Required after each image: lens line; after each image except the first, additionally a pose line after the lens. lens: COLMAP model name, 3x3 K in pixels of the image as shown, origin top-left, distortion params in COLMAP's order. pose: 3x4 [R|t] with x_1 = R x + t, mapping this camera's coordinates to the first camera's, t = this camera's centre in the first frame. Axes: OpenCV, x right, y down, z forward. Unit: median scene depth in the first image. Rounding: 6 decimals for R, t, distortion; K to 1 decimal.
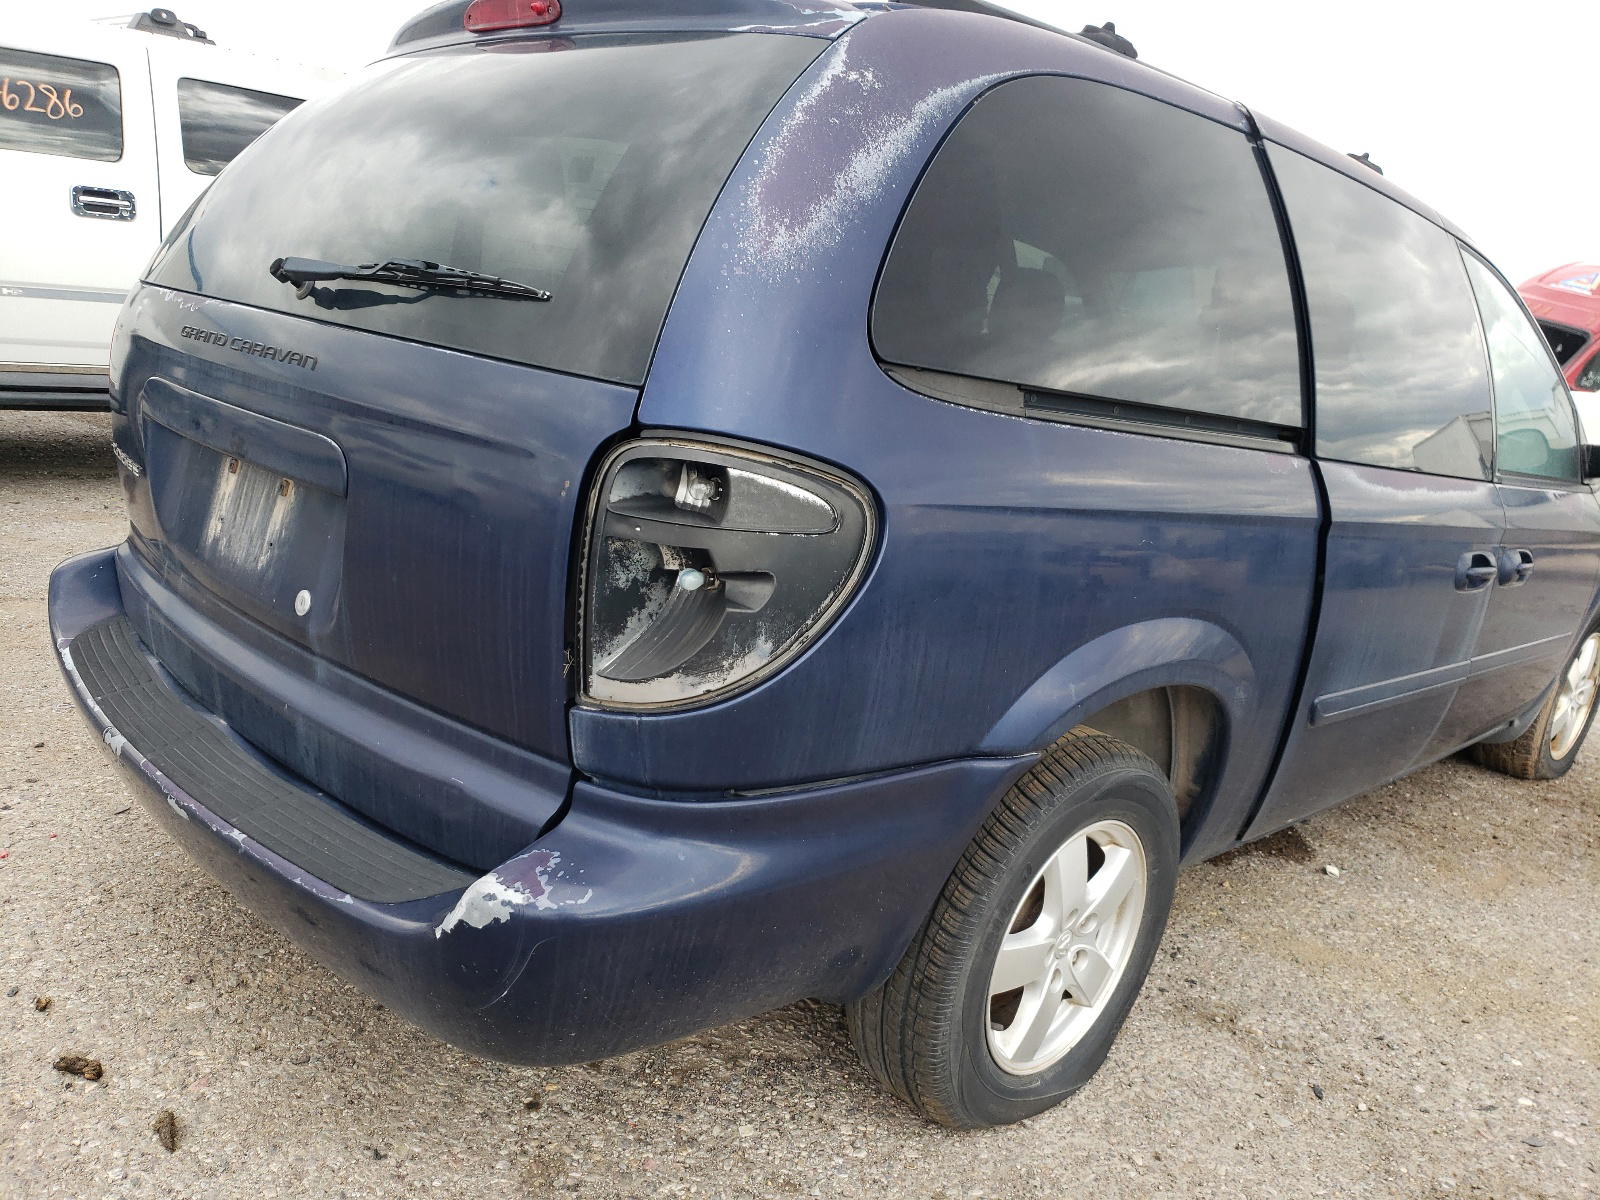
lens RADIAL K [[1348.1, 0, 800.0], [0, 1348.1, 600.0], [0, 0, 1]] dist [0.075477, -0.143334]
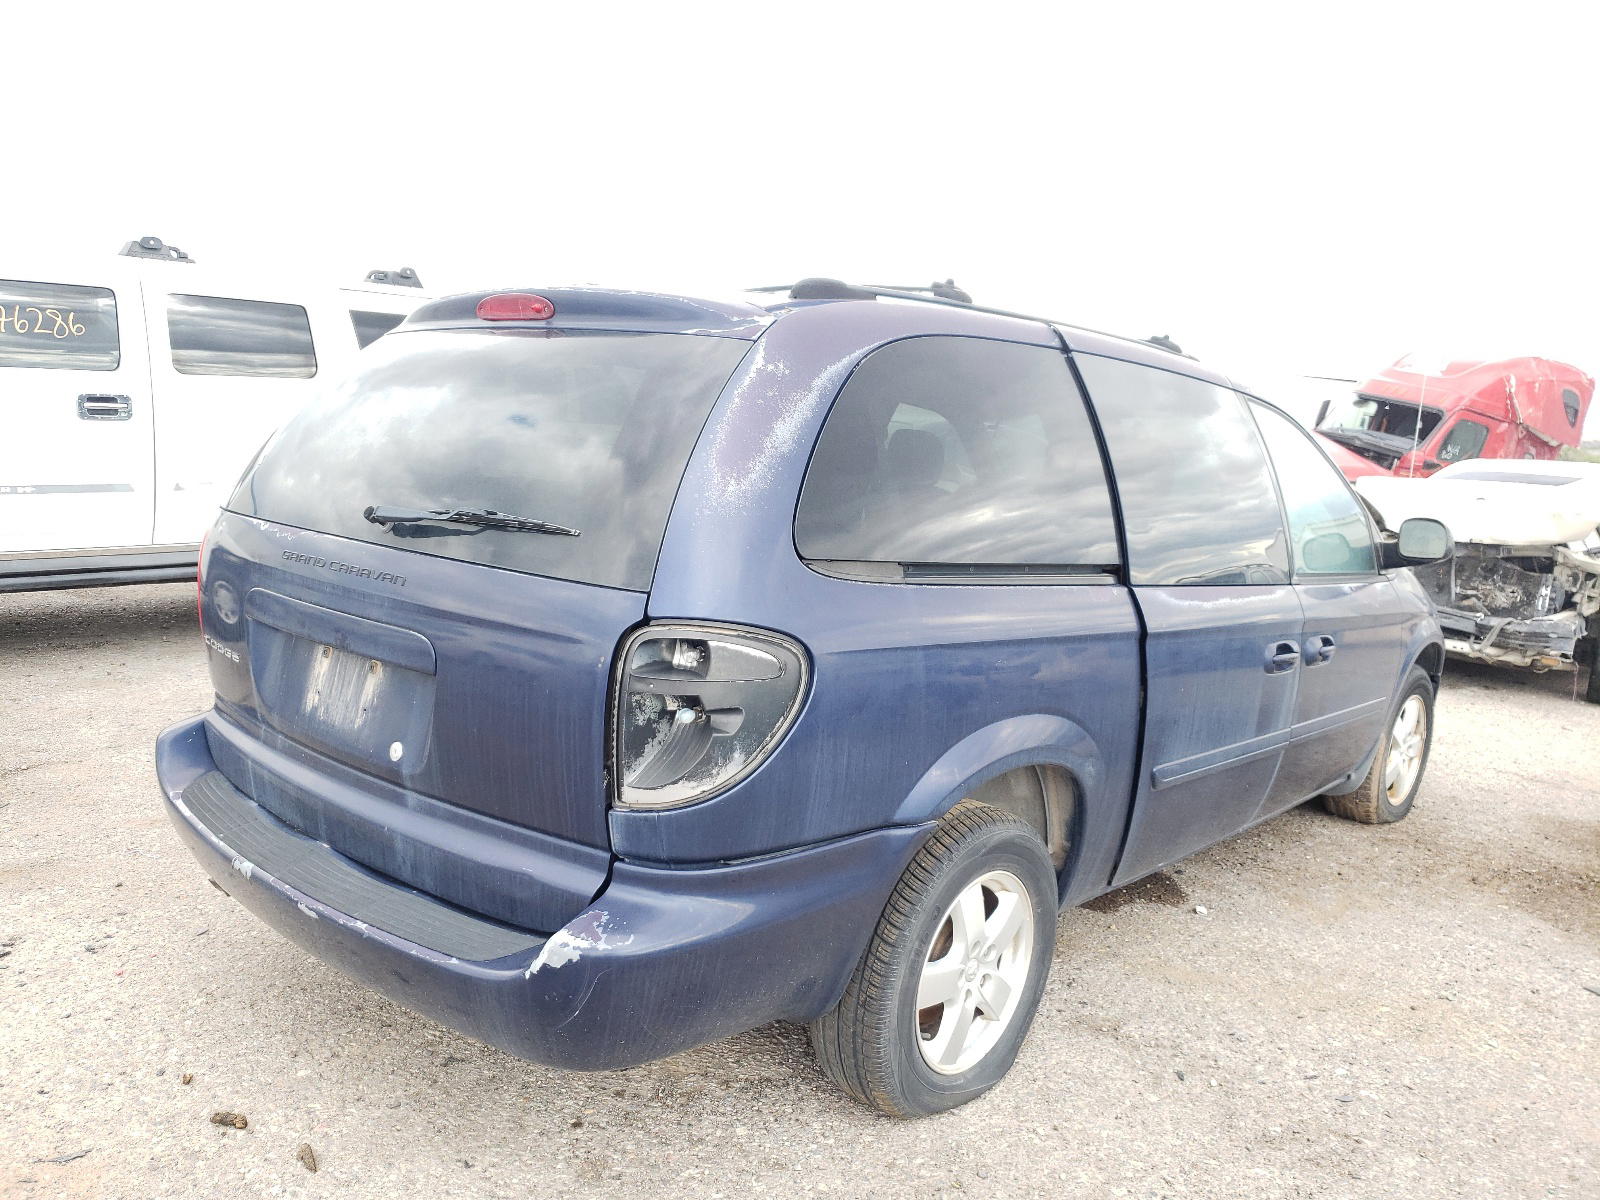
lens RADIAL K [[1360.9, 0, 768.1], [0, 1360.9, 599.2], [0, 0, 1]] dist [0.153764, -0.354242]
pose [[0.997055, -0.068073, 0.035311, -0.026075], [0.070526, 0.994789, -0.073624, -0.019491], [-0.030115, 0.075898, 0.996661, -0.366671]]
